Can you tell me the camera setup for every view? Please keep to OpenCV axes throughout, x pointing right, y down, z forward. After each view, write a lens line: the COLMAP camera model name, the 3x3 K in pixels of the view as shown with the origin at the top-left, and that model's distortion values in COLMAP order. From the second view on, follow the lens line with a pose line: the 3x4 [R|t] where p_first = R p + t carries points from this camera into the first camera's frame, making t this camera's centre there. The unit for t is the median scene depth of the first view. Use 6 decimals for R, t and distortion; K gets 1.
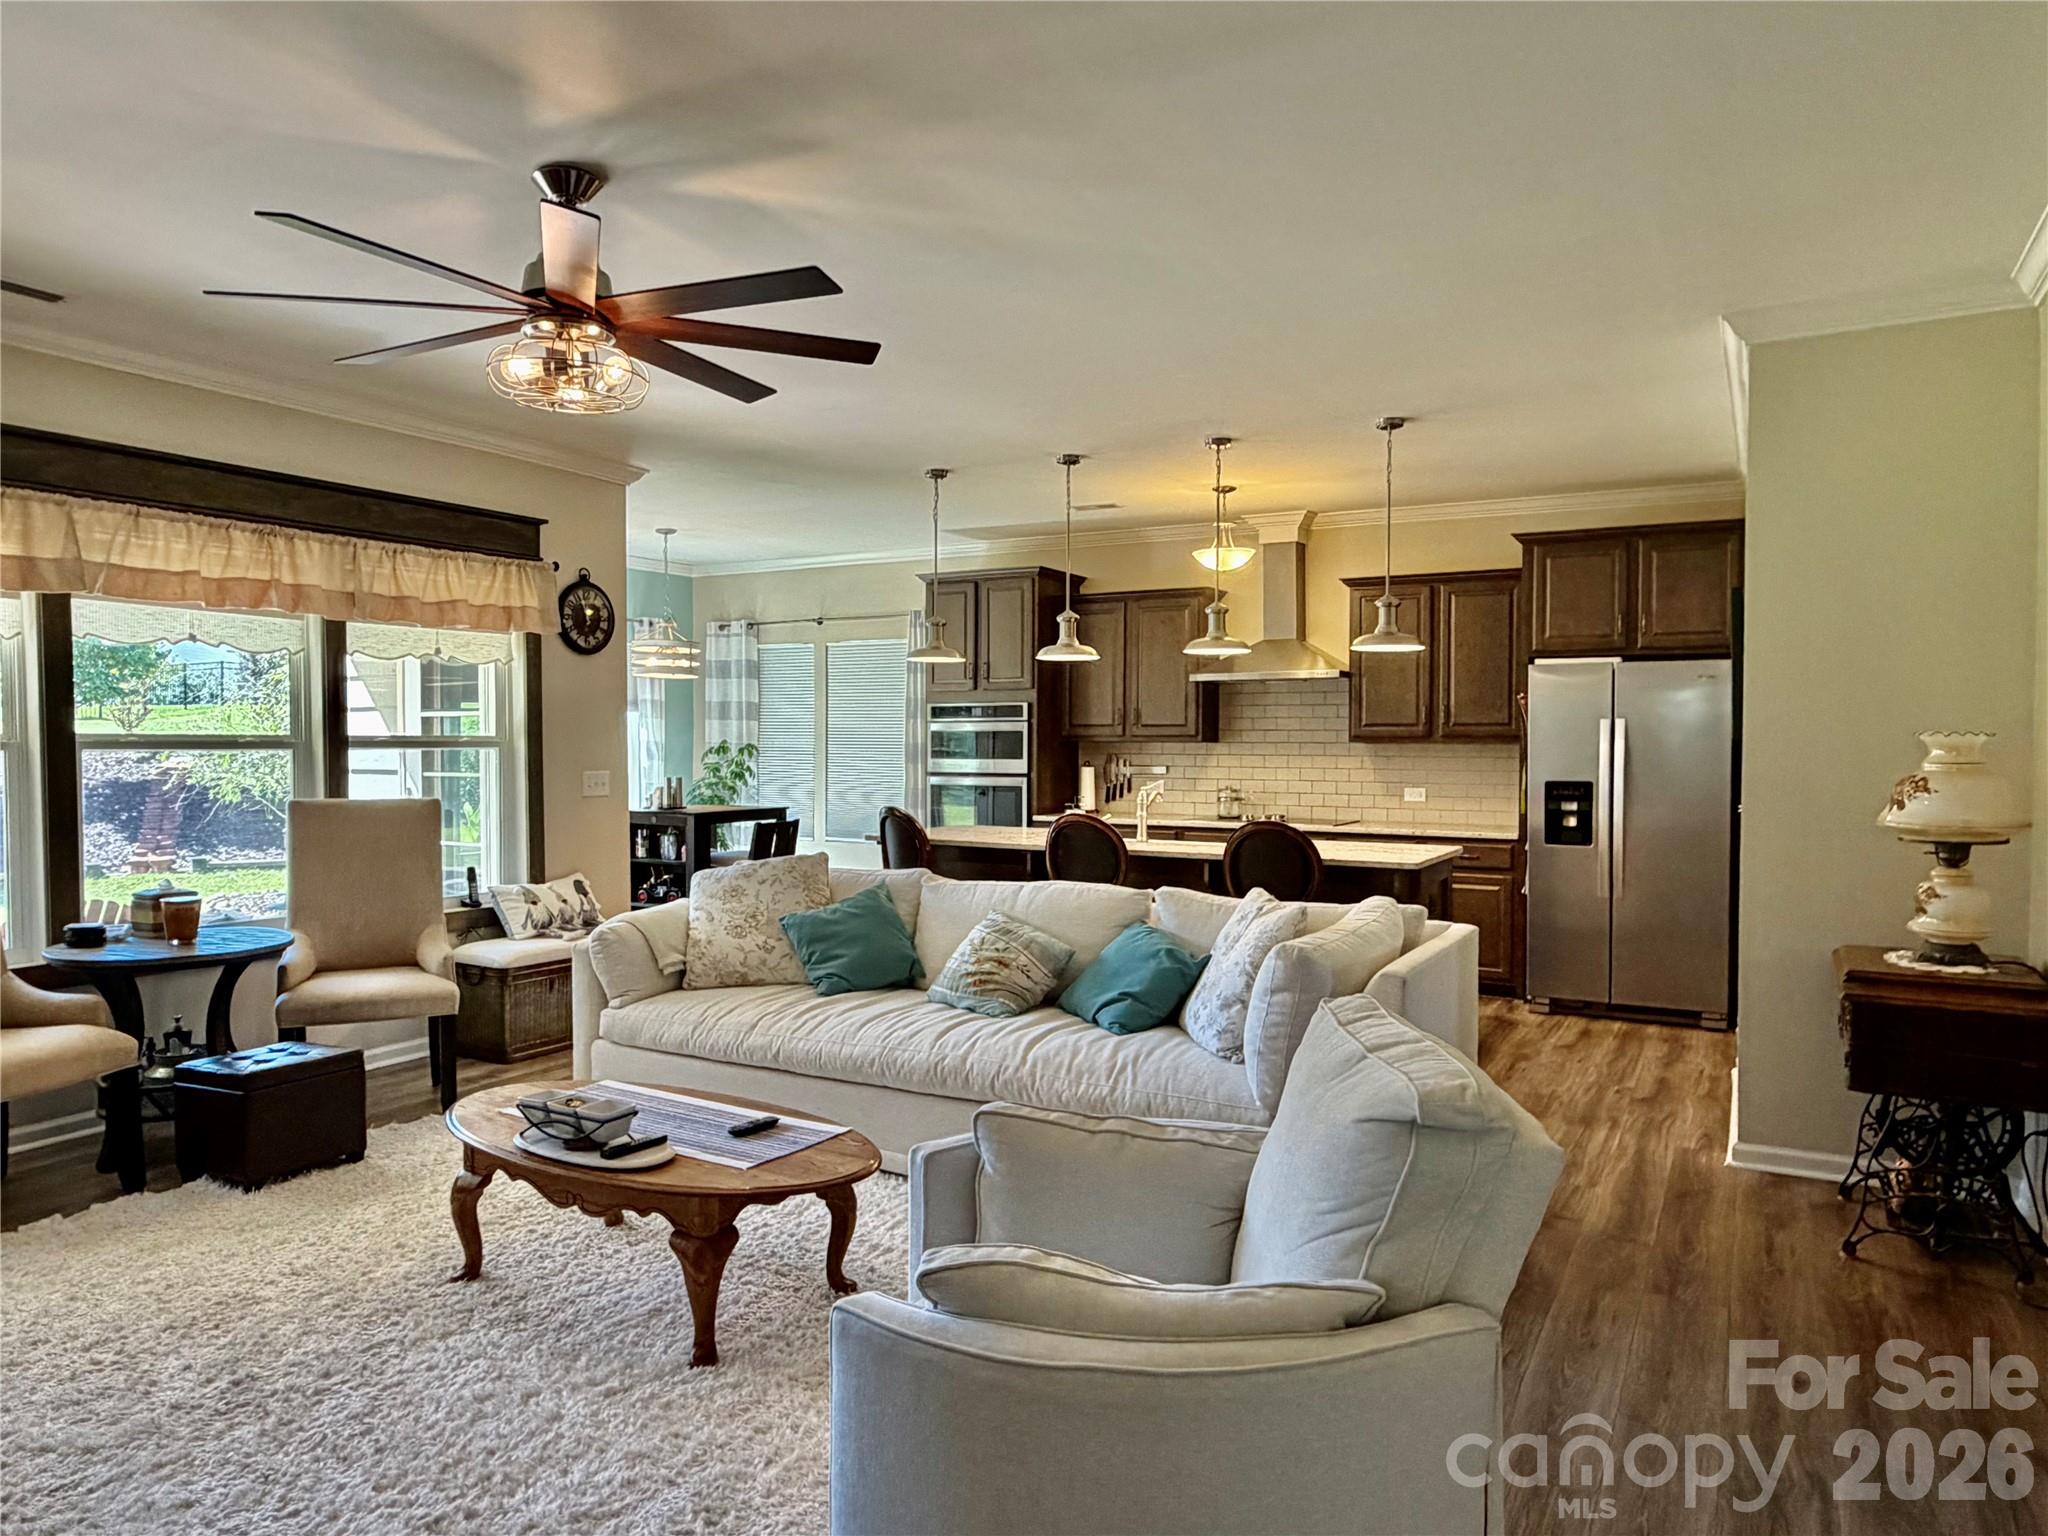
lens RADIAL K [[1320.3, 0, 1024.0], [0, 1320.3, 768.0], [0, 0, 1]] dist [-0.001569, -0.001093]
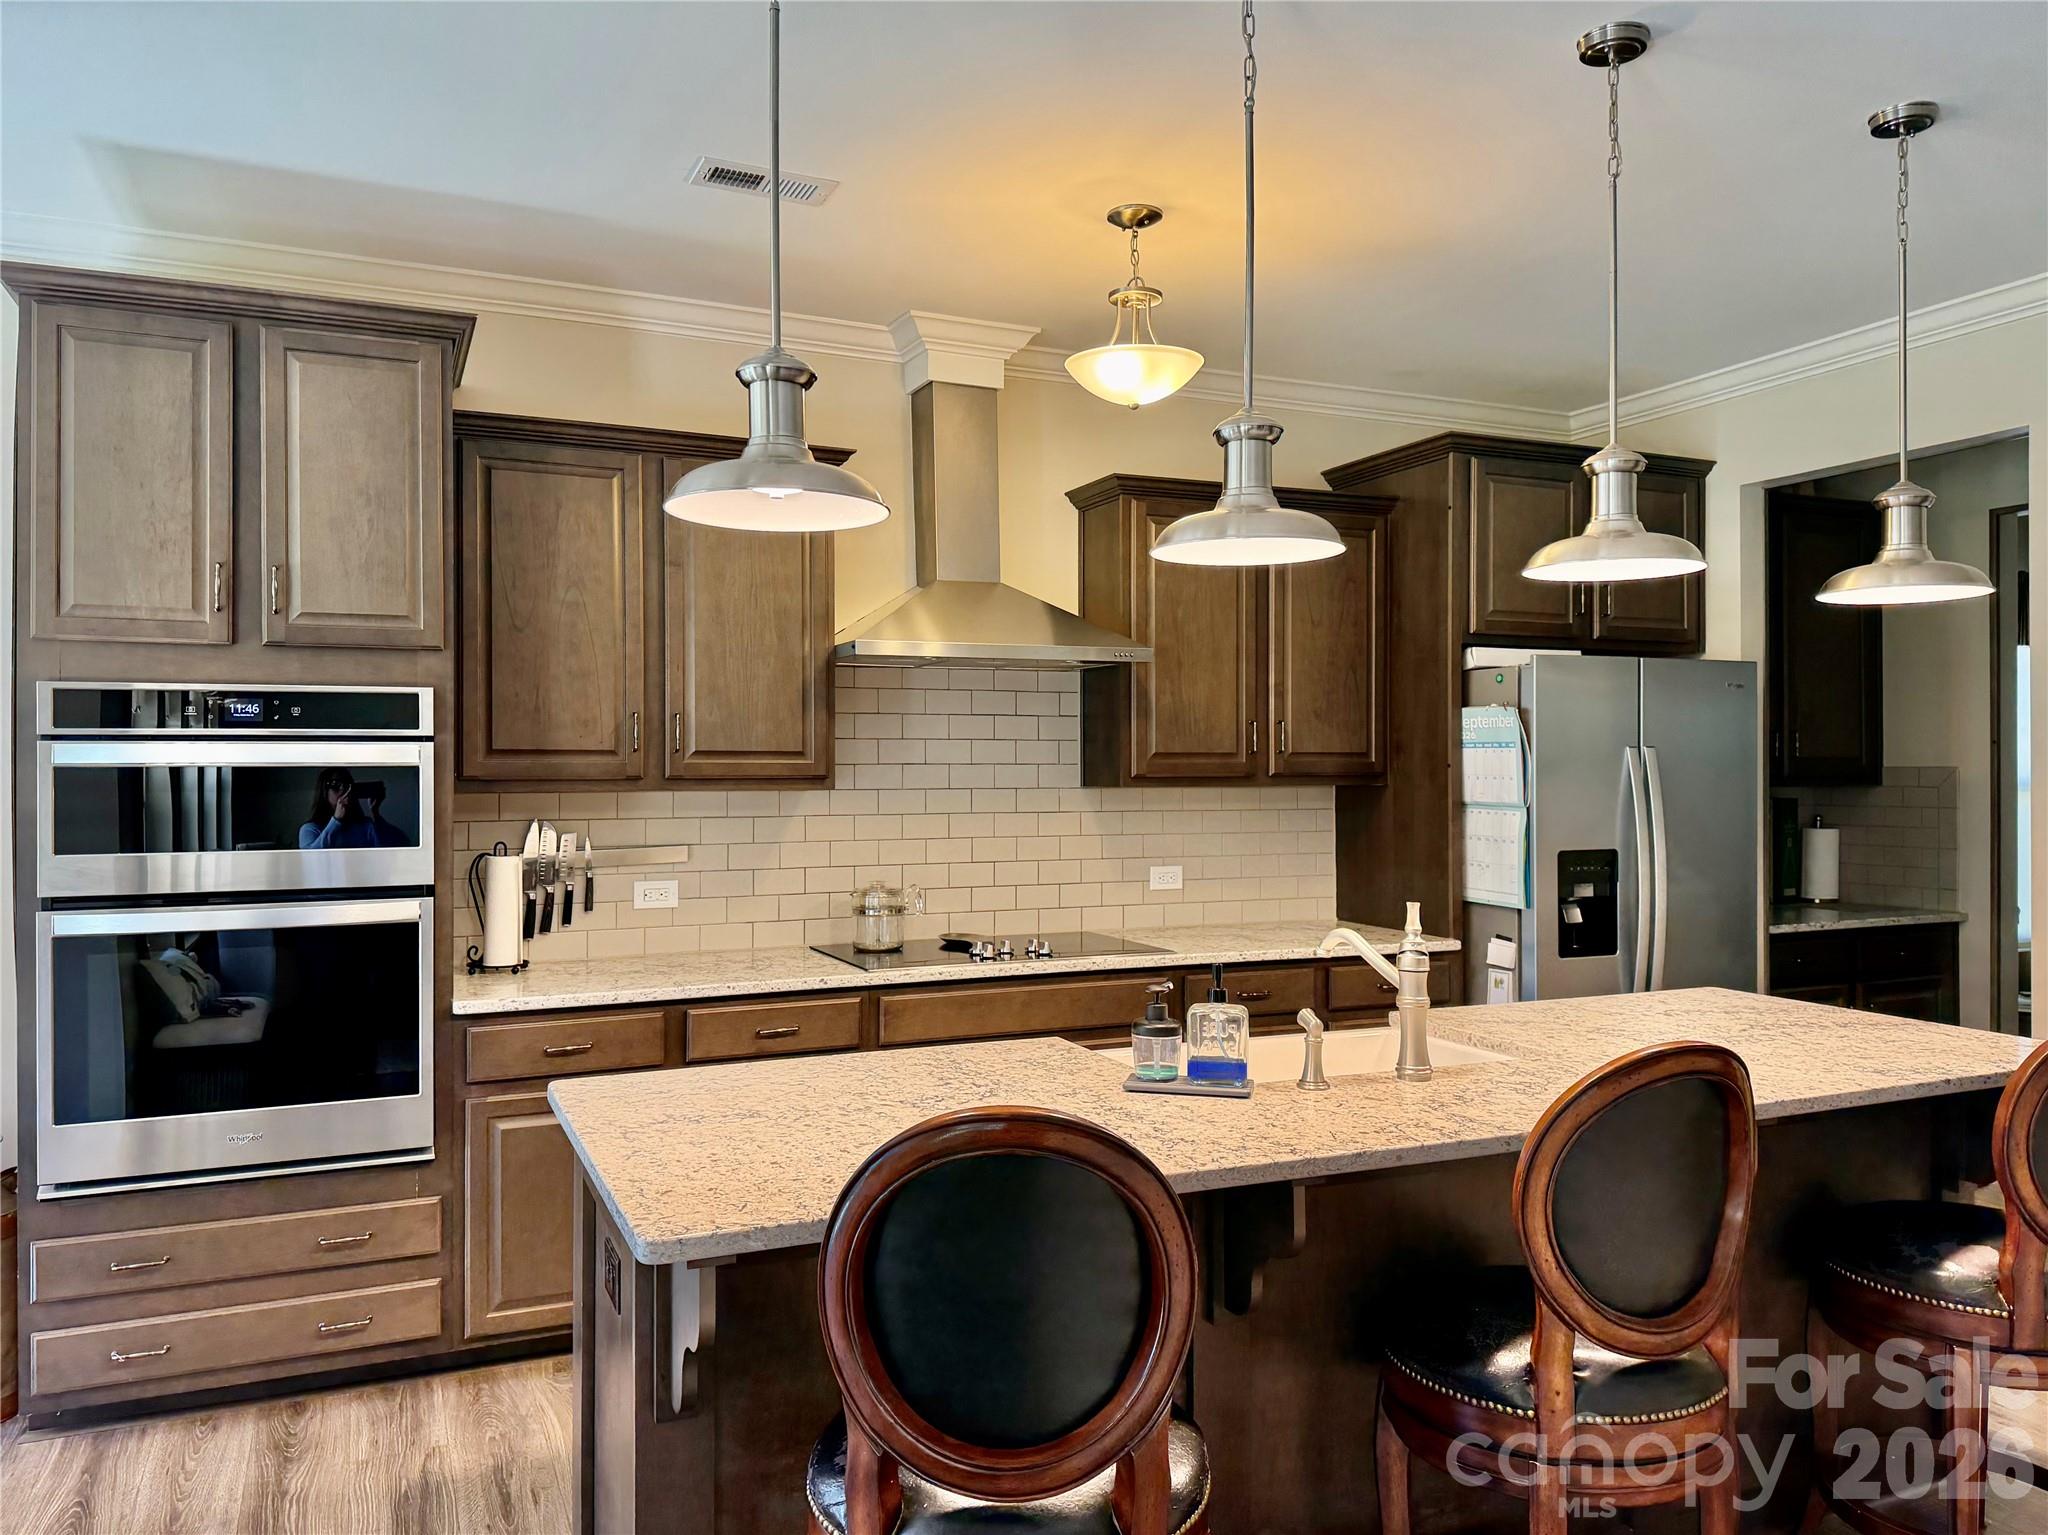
lens RADIAL K [[1425.5, 0, 1024.0], [0, 1425.5, 767.5], [0, 0, 1]] dist [0.073654, -0.002617]
pose [[0.603680, -0.002353, 0.797223, -0.303531], [0.021535, 0.999679, -0.013356, -0.026841], [-0.796936, 0.025231, 0.603537, 0.892861]]
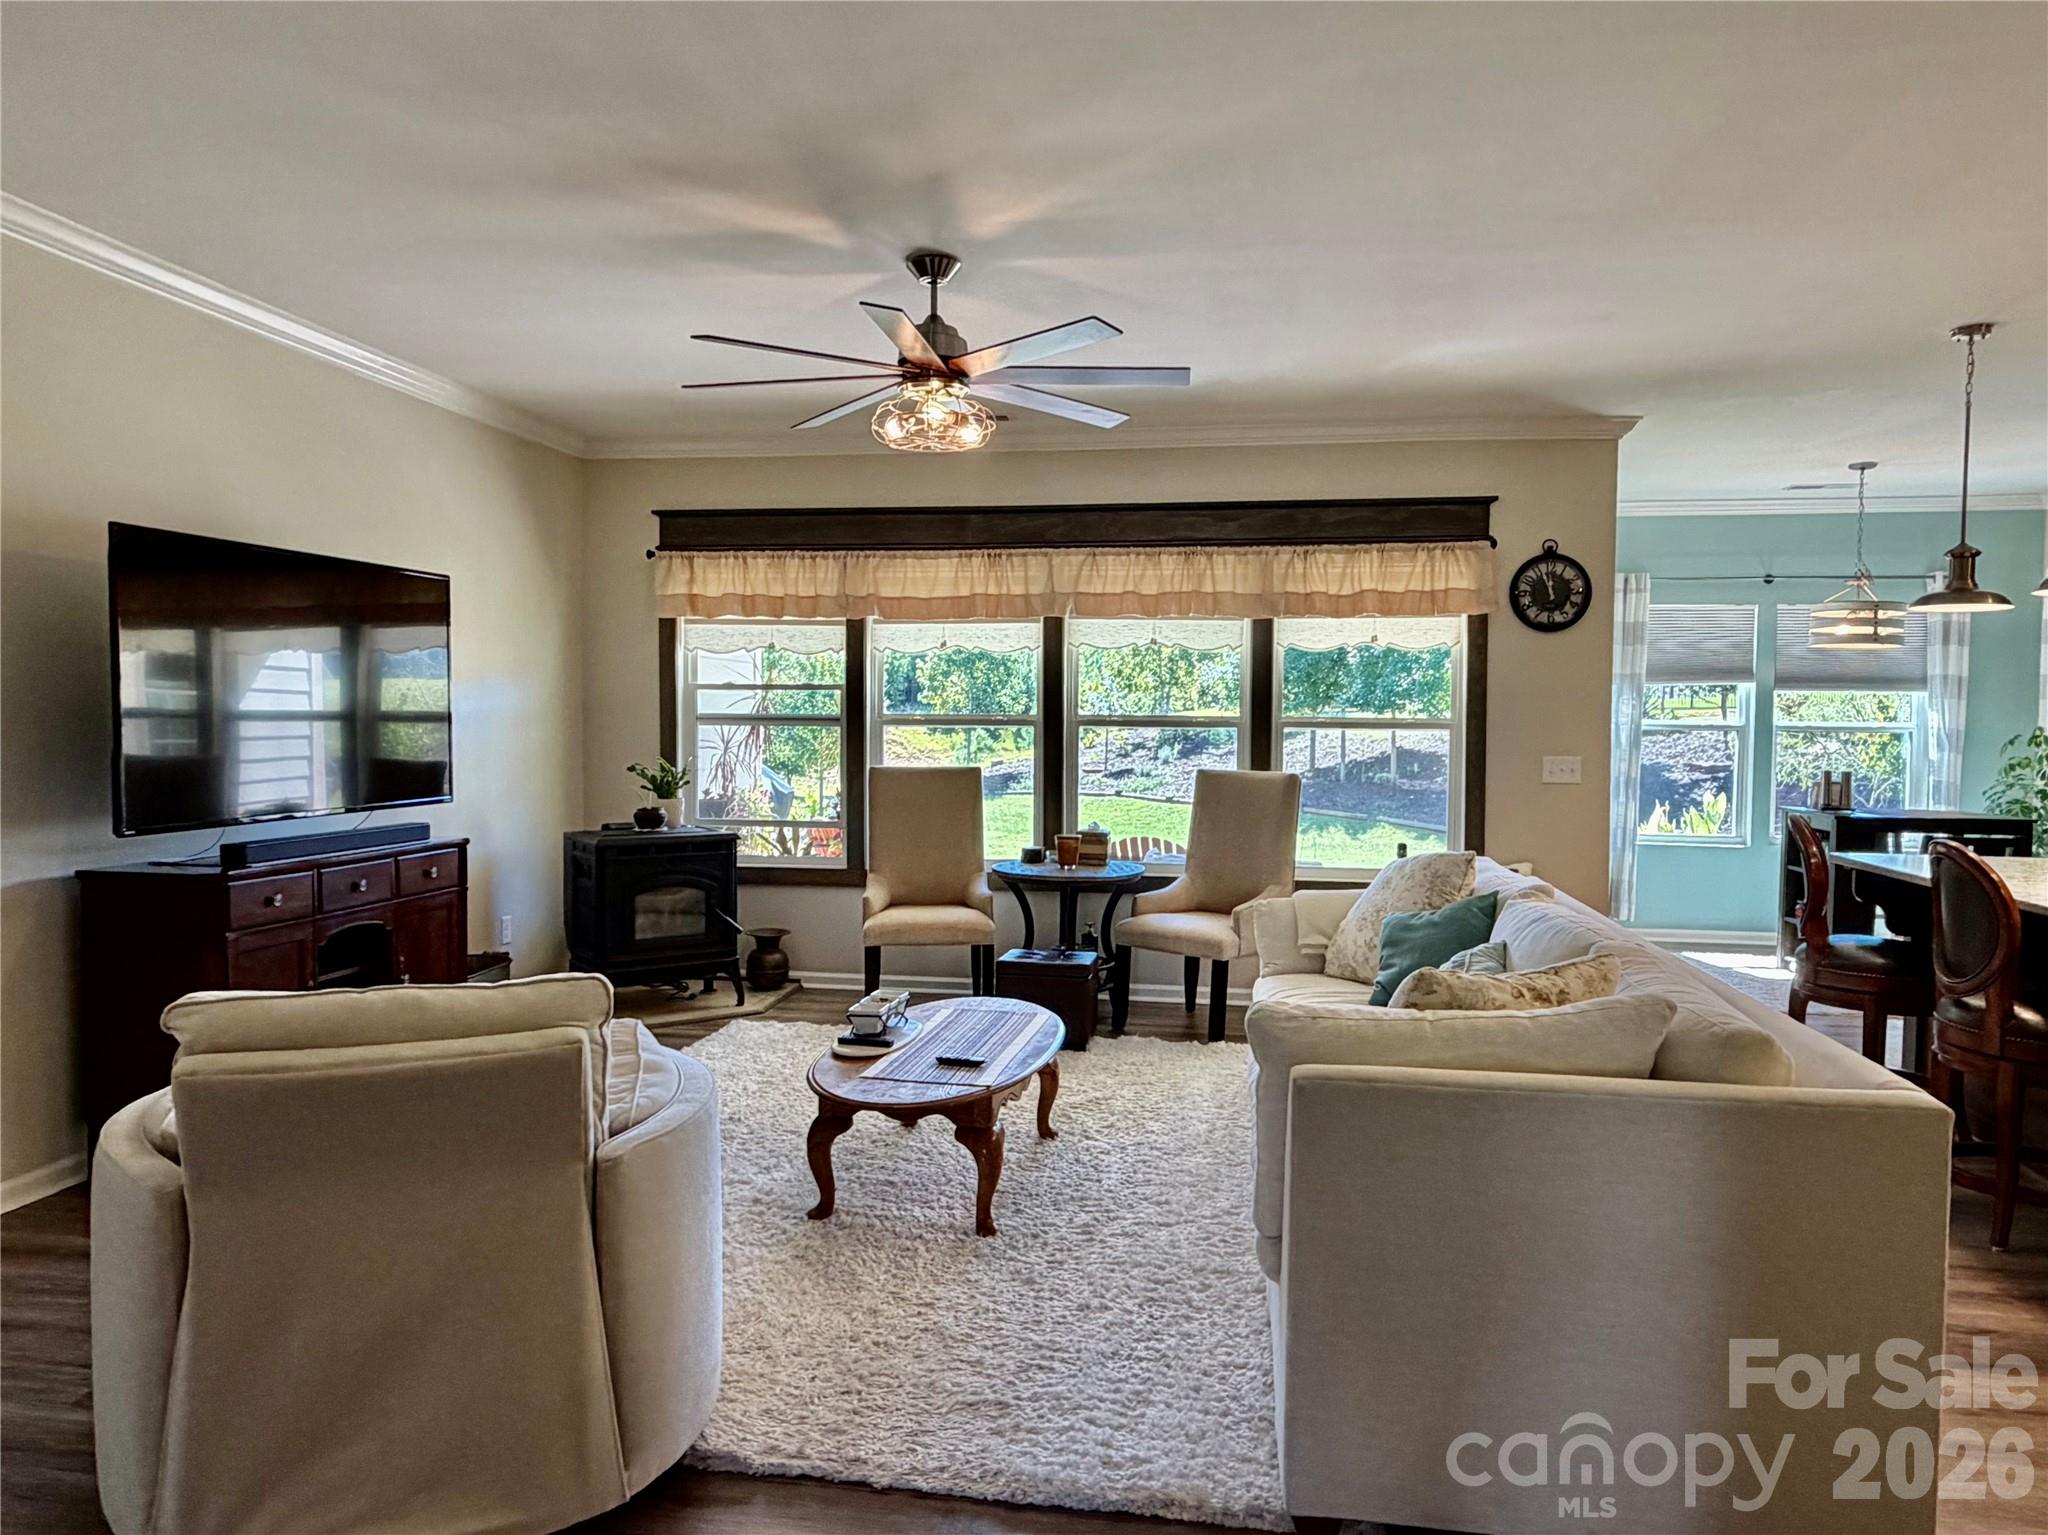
lens RADIAL K [[1337.4, 0, 1024.0], [0, 1337.4, 767.5], [0, 0, 1]] dist [0.000177, -0.002629]
pose [[0.347394, 0.036445, -0.937011, 0.472356], [-0.028294, 0.999197, 0.028374, -0.006547], [0.937292, 0.016655, 0.348146, 0.350871]]
